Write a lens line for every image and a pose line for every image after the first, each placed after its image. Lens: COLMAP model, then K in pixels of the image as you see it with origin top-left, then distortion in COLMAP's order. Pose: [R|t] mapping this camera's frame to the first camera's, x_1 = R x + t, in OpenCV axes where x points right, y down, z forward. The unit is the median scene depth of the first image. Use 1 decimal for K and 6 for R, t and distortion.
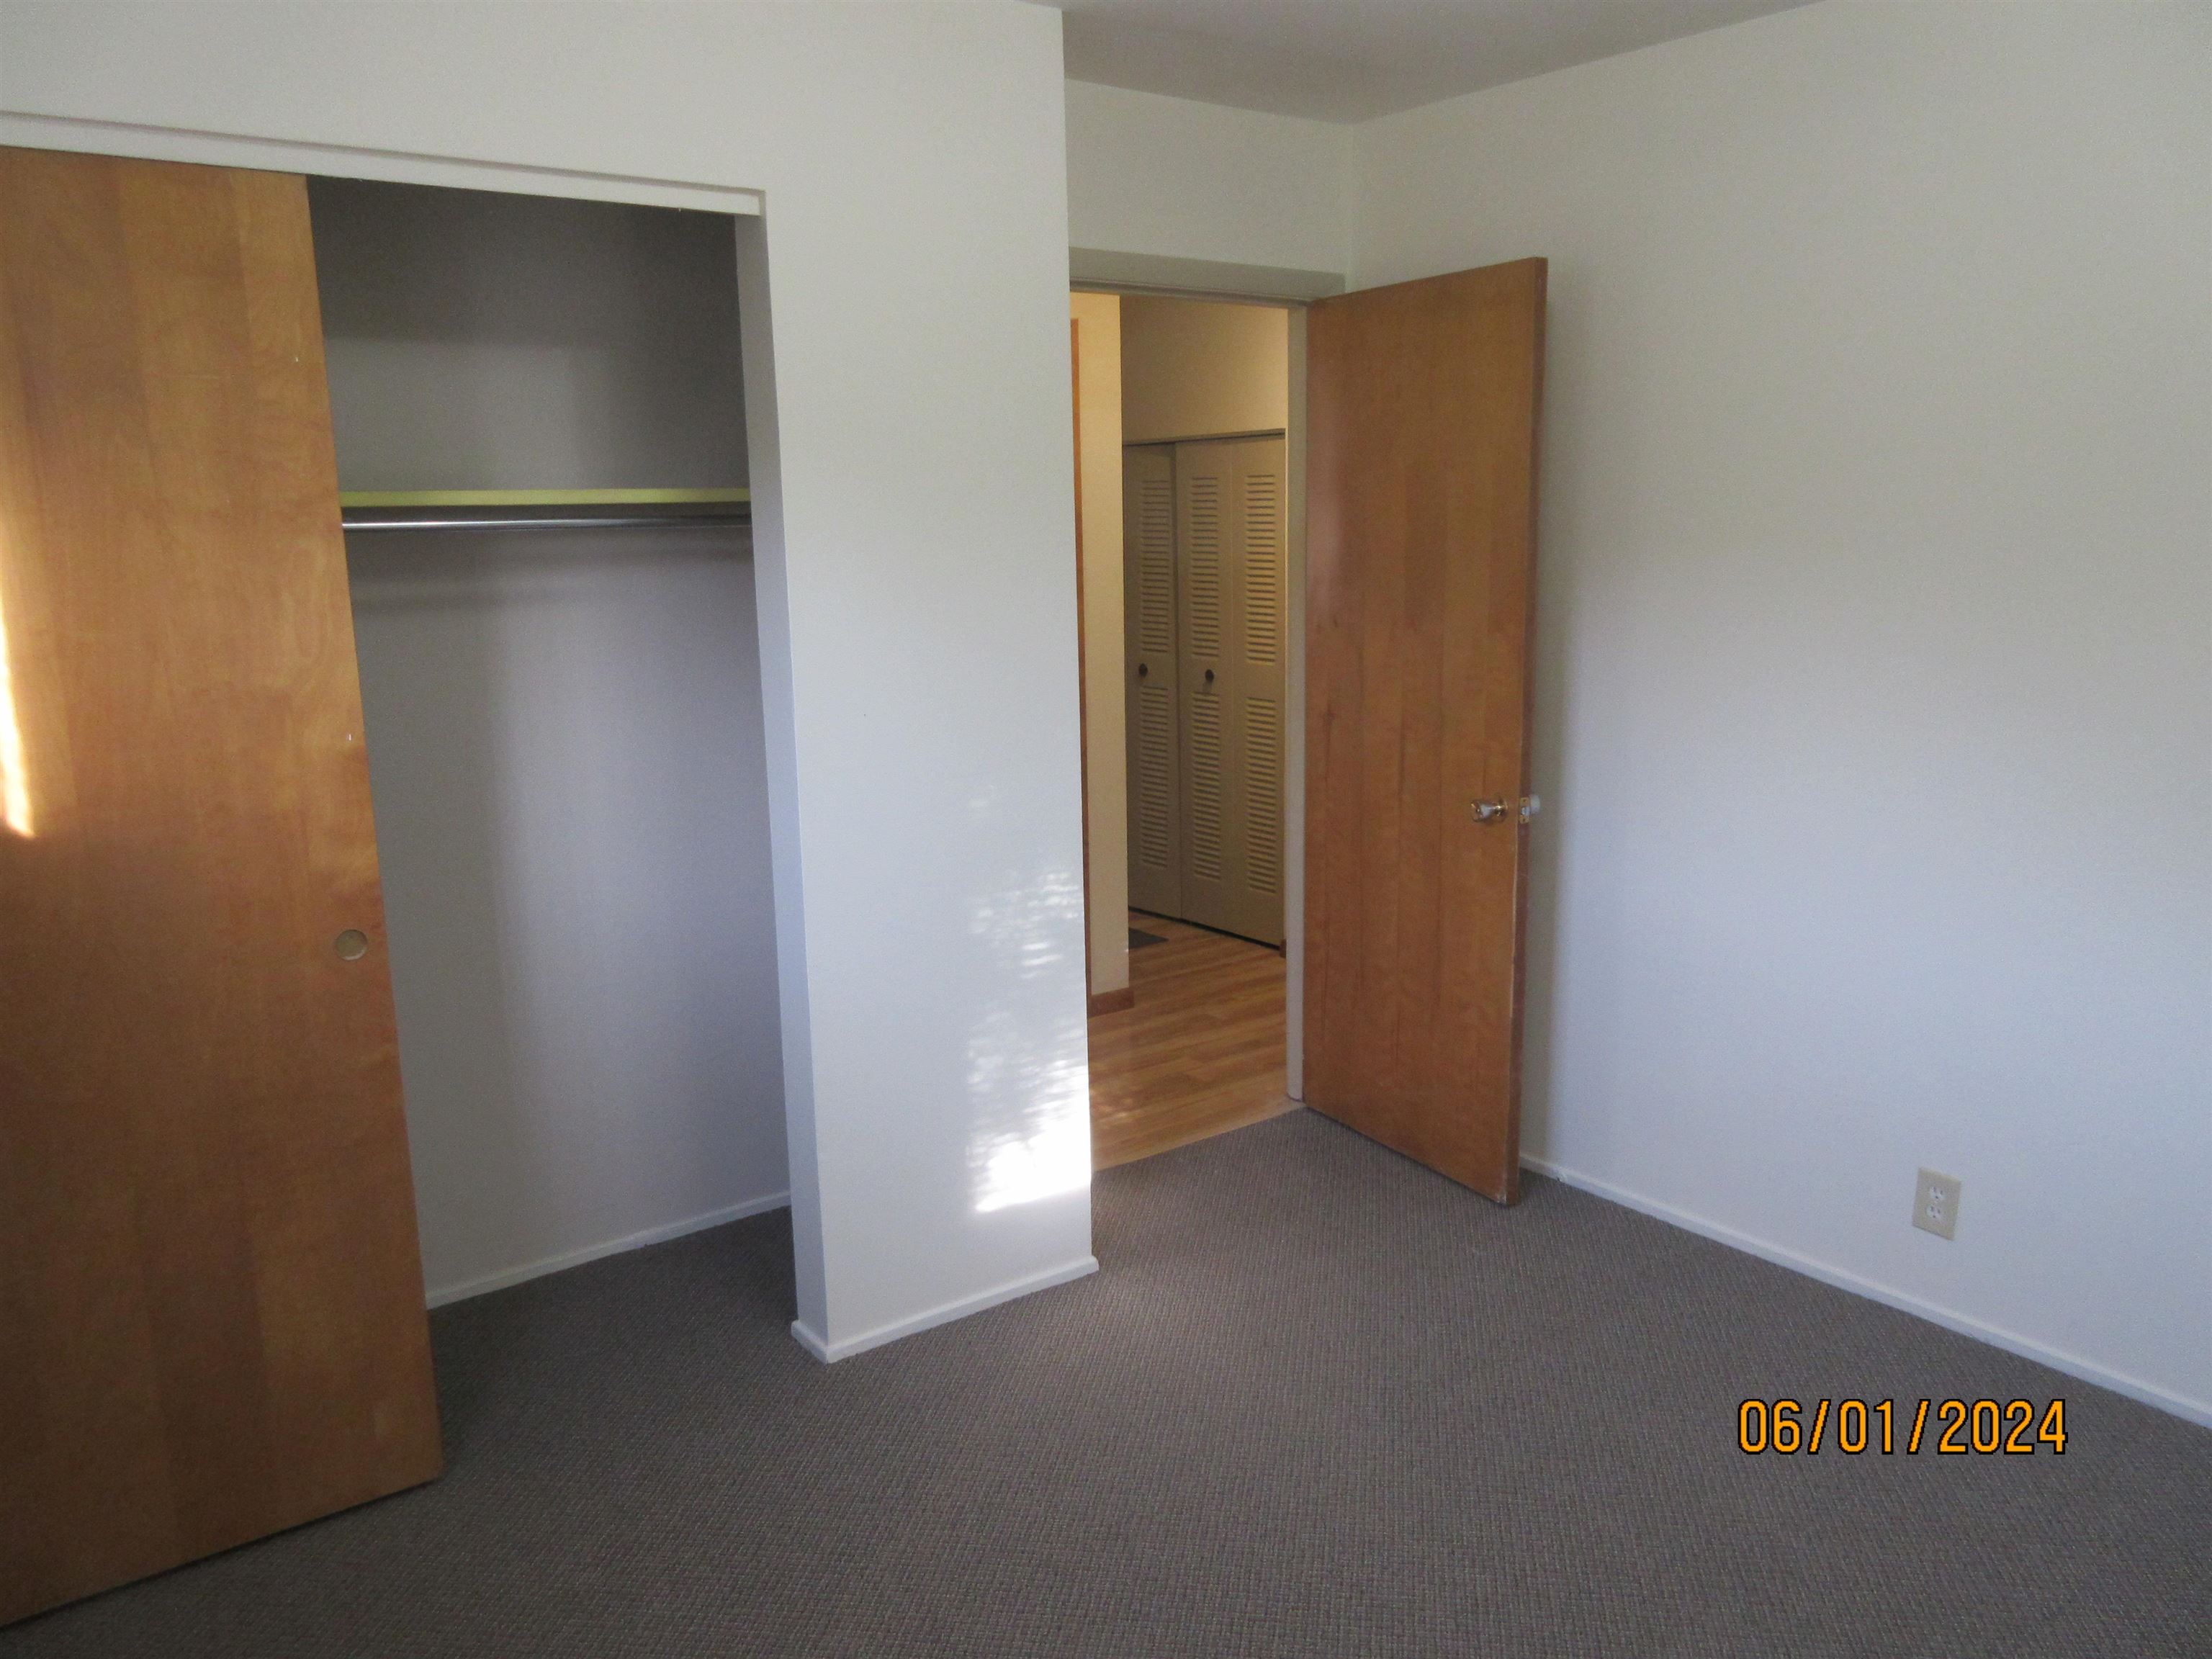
lens RADIAL K [[1651.2, 0, 1109.9], [0, 1651.2, 832.5], [0, 0, 1]] dist [-0.000759, 0.000674]
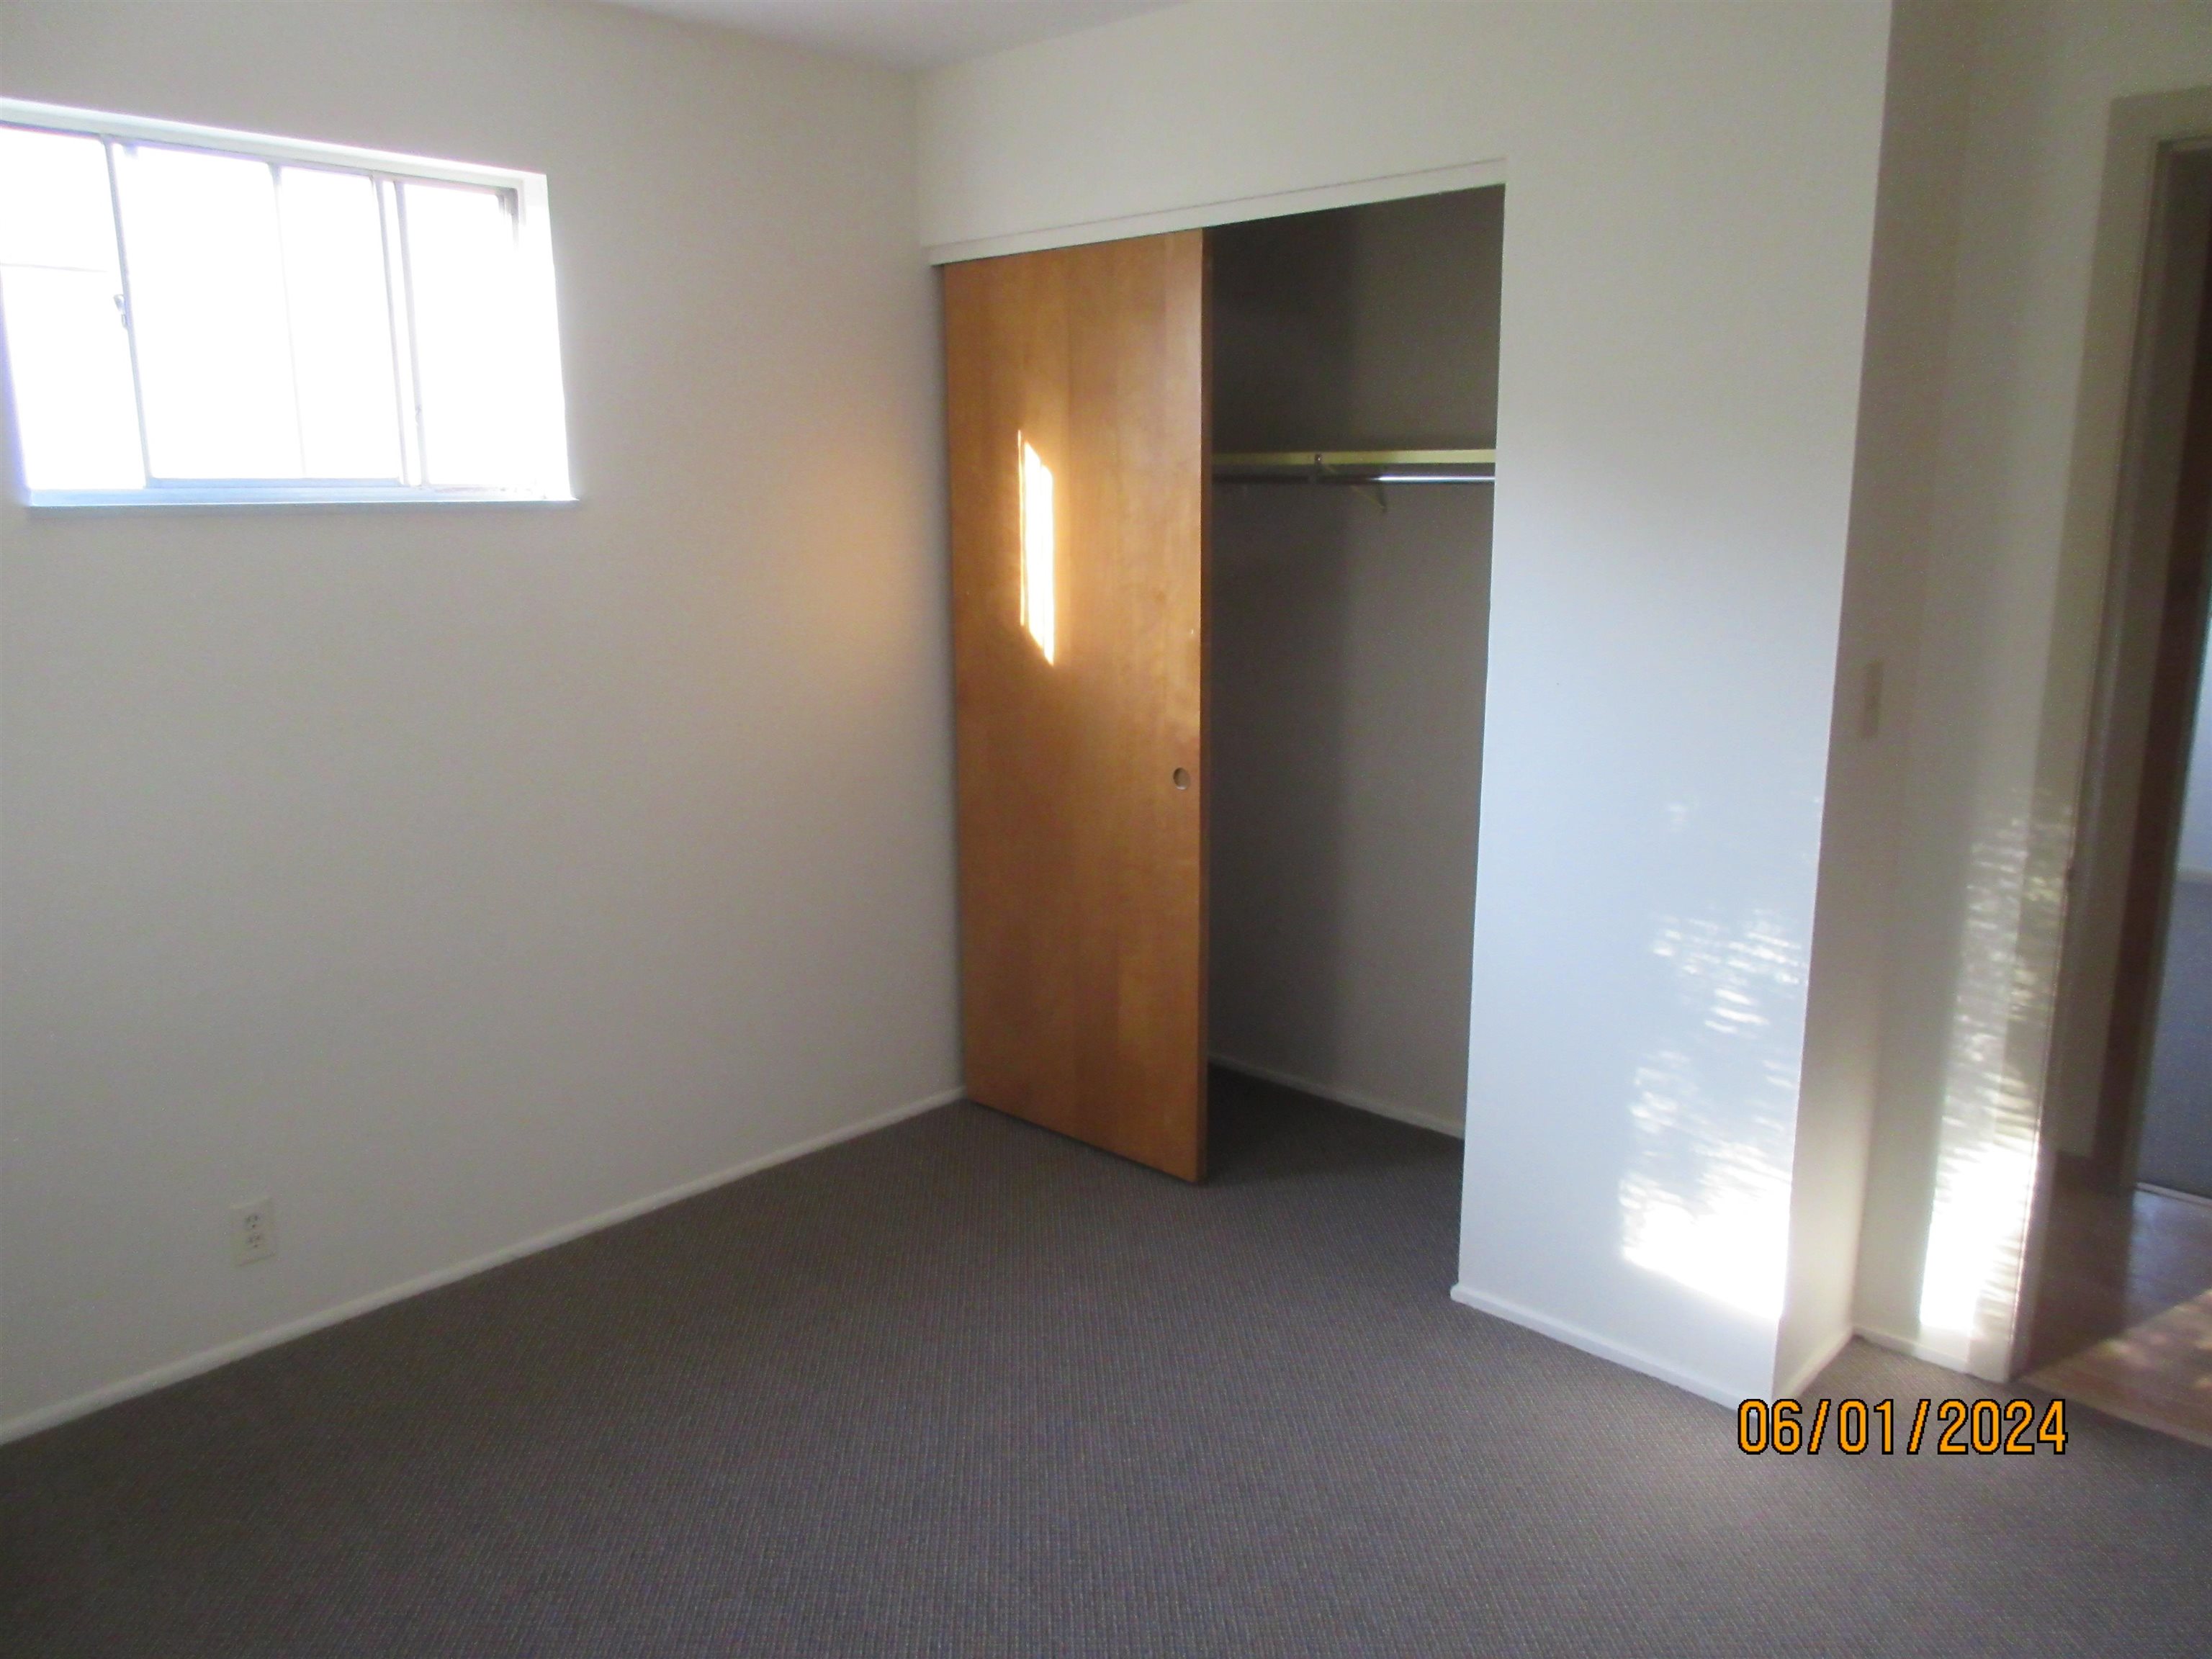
lens RADIAL K [[1651.2, 0, 1103.8], [0, 1651.2, 831.2], [0, 0, 1]] dist [-0.000759, 0.000674]
pose [[0.168946, 0.222867, -0.960098, 0.691897], [-0.186698, 0.963701, 0.190851, -0.113244], [0.967781, 0.147005, 0.204423, 0.512257]]
